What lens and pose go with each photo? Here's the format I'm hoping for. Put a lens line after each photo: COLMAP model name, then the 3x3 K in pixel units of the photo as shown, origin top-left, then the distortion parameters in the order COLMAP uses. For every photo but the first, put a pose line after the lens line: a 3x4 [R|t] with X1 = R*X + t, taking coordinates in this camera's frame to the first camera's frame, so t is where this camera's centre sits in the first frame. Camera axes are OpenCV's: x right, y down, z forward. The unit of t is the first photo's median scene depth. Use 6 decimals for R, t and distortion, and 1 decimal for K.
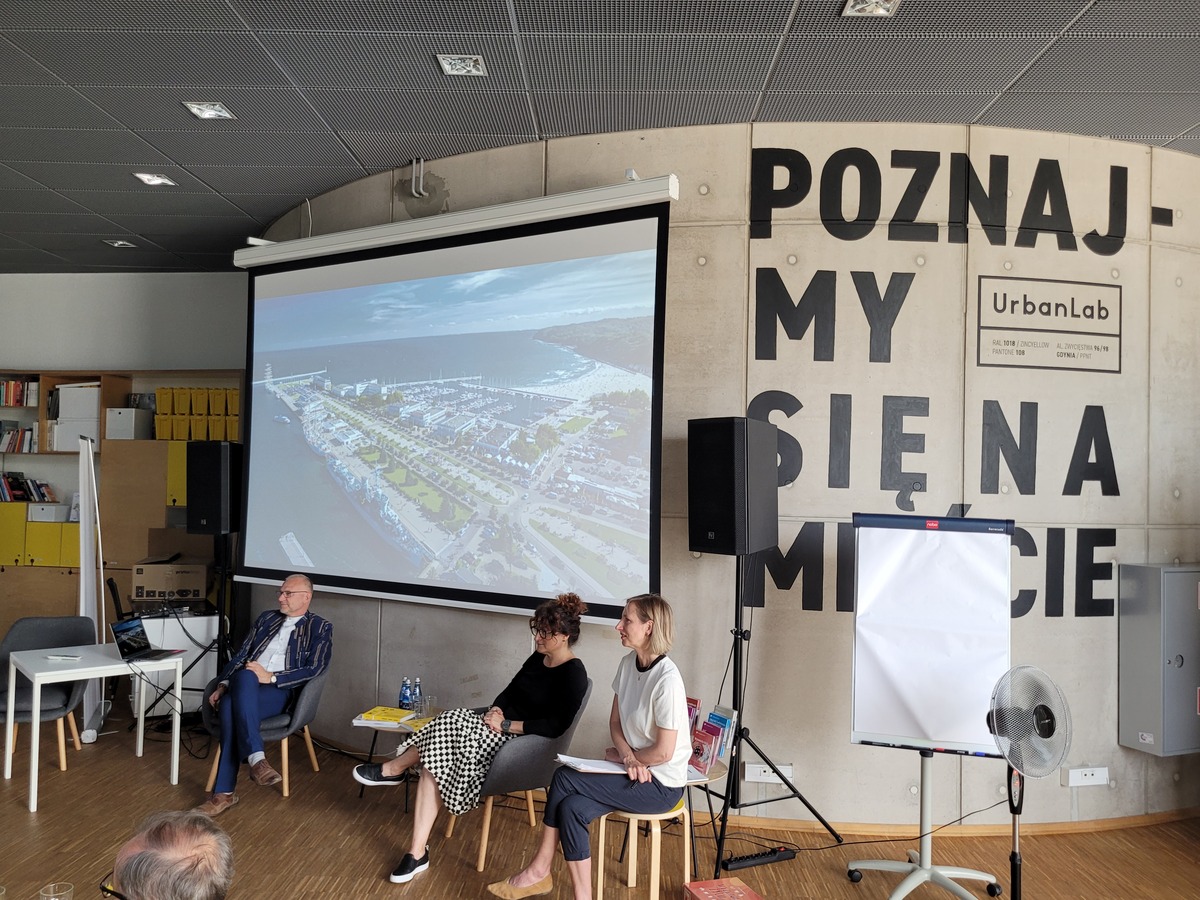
lens RADIAL K [[934.2, 0, 615.8], [0, 934.2, 448.1], [0, 0, 1]] dist [0.035161, -0.026959]
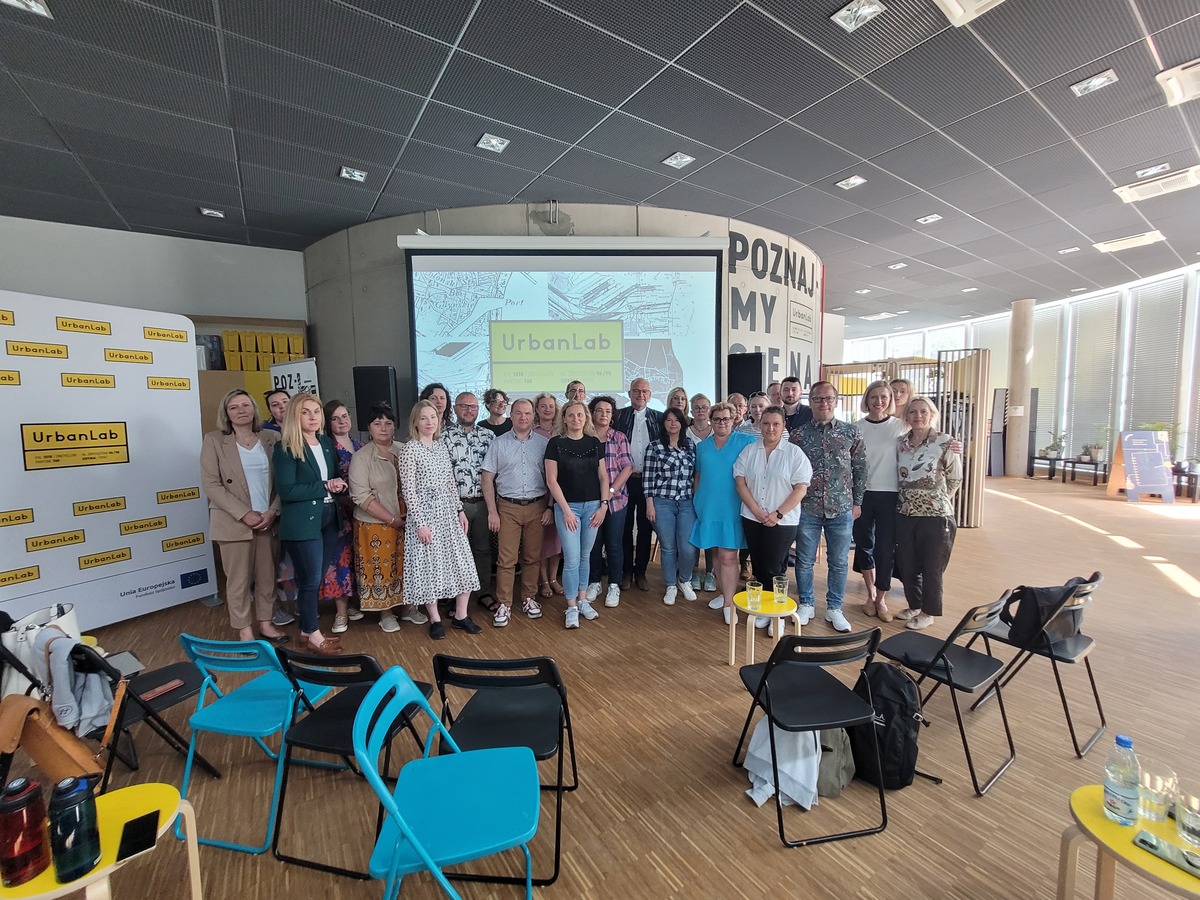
lens RADIAL K [[482.9, 0, 591.2], [0, 482.9, 441.4], [0, 0, 1]] dist [0.002938, -0.000712]
pose [[0.806903, -0.072395, 0.586231, -0.800171], [0.019684, 0.995205, 0.095807, 0.055438], [-0.590356, -0.065767, 0.804459, 0.243163]]
